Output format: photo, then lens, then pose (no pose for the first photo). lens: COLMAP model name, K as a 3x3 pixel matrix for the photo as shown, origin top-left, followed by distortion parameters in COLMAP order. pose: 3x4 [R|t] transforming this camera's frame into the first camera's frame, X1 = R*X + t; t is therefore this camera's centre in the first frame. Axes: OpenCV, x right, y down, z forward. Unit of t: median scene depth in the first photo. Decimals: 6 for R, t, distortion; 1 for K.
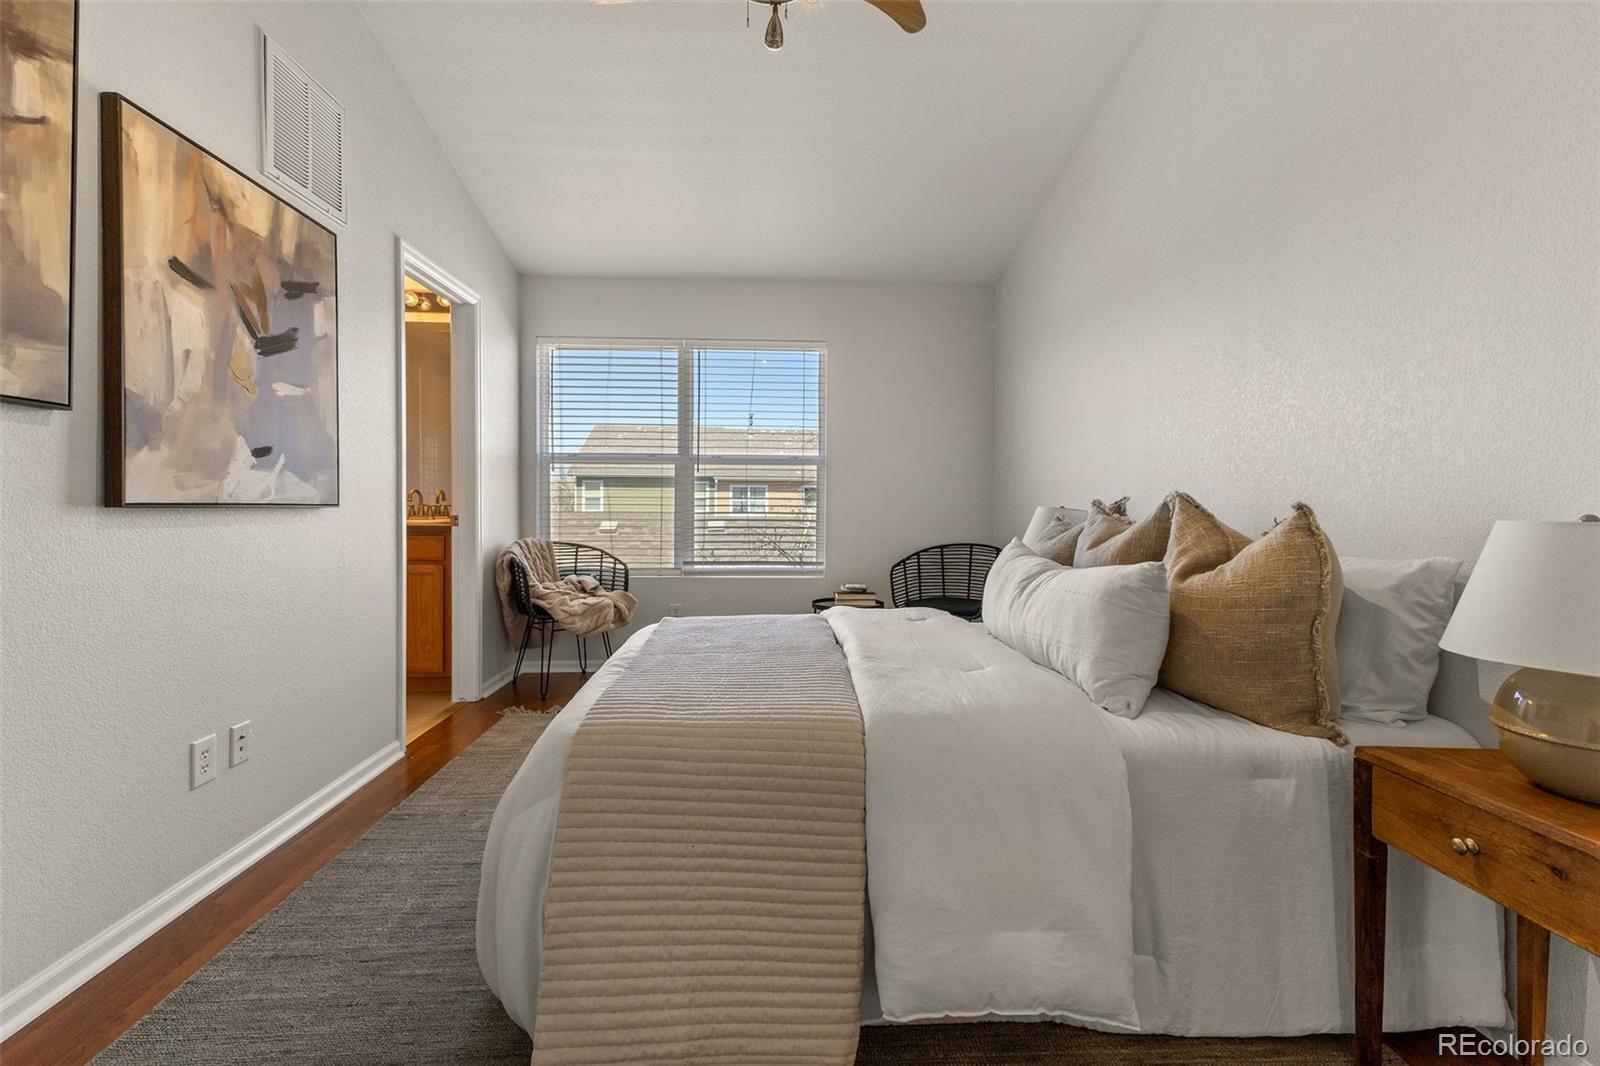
lens RADIAL K [[689.2, 0, 826.2], [0, 689.2, 508.9], [0, 0, 1]] dist [0.015986, -0.004436]
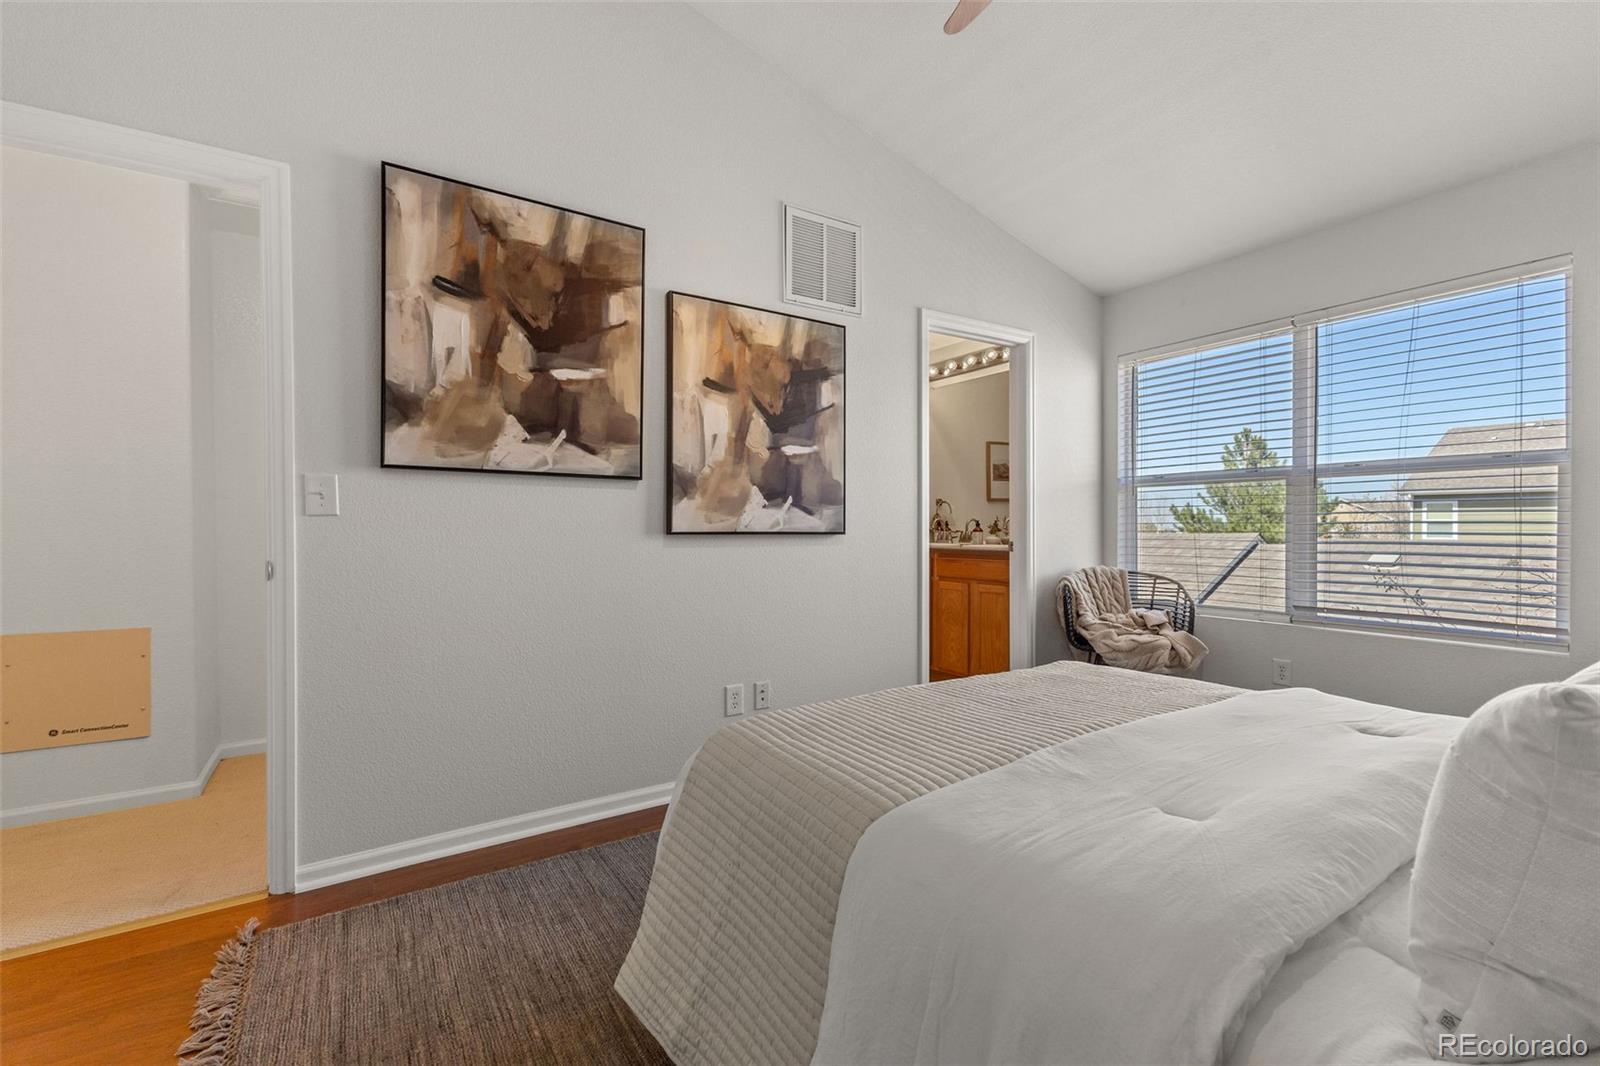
lens RADIAL K [[689.2, 0, 803.5], [0, 689.2, 526.6], [0, 0, 1]] dist [0.015986, -0.004436]
pose [[0.496775, -0.006352, -0.867856, 0.451683], [-0.003692, 0.999949, -0.009432, -0.005192], [0.867871, 0.007890, 0.496726, 0.340303]]
